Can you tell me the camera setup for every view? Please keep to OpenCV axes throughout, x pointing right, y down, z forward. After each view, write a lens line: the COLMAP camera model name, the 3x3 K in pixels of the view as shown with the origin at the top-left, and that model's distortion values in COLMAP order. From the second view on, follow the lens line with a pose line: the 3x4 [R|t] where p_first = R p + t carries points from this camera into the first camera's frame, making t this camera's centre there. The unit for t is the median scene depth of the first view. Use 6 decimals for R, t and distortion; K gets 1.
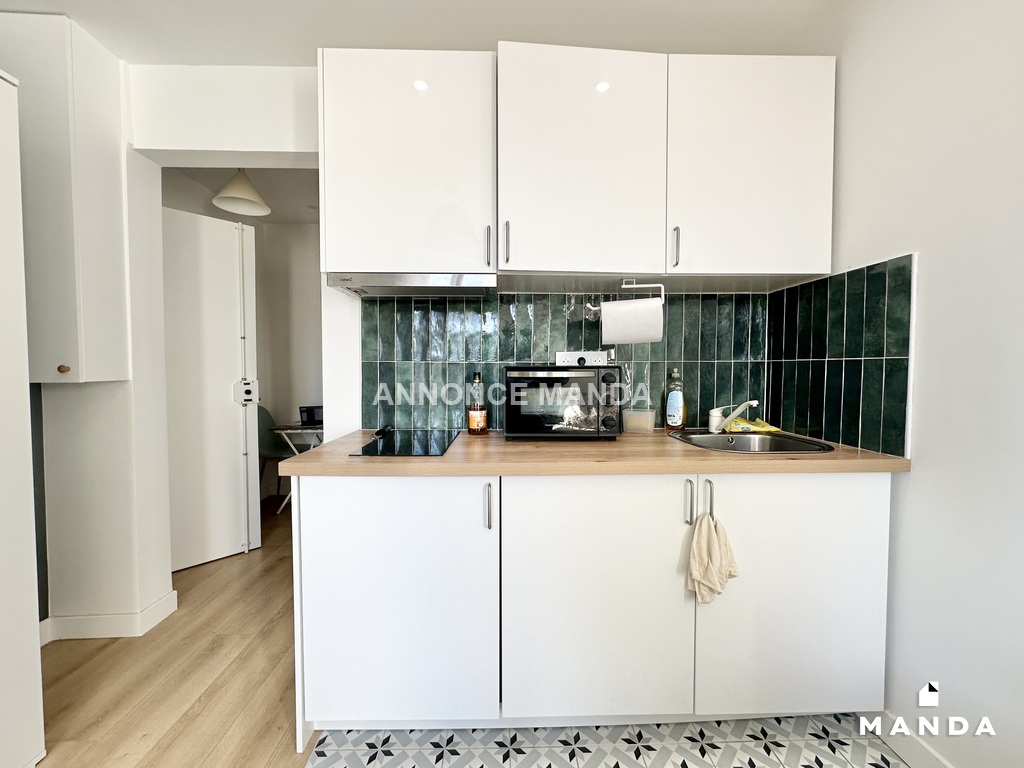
lens RADIAL K [[408.8, 0, 510.5], [0, 408.8, 384.4], [0, 0, 1]] dist [-0.001141, 0.000245]
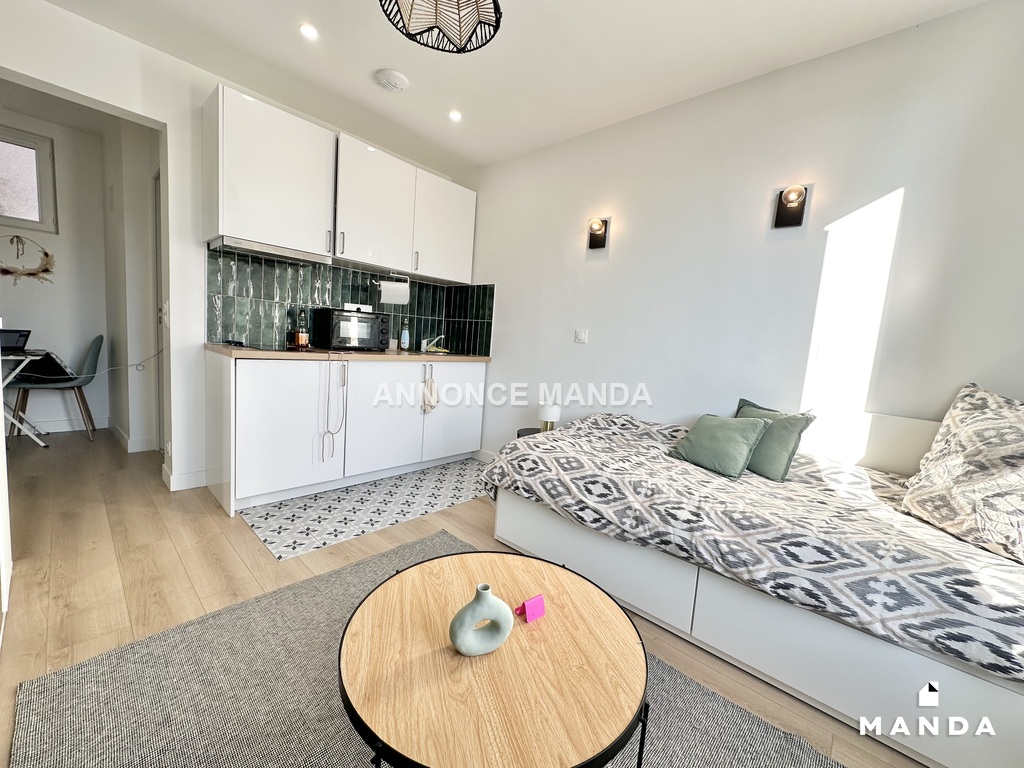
lens RADIAL K [[408.8, 0, 510.5], [0, 408.8, 384.4], [0, 0, 1]] dist [-0.001141, 0.000245]
pose [[0.702007, -0.024314, 0.711755, -0.759053], [-0.045492, 0.995845, 0.078888, 0.113906], [-0.710715, -0.087759, 0.697984, -0.876203]]
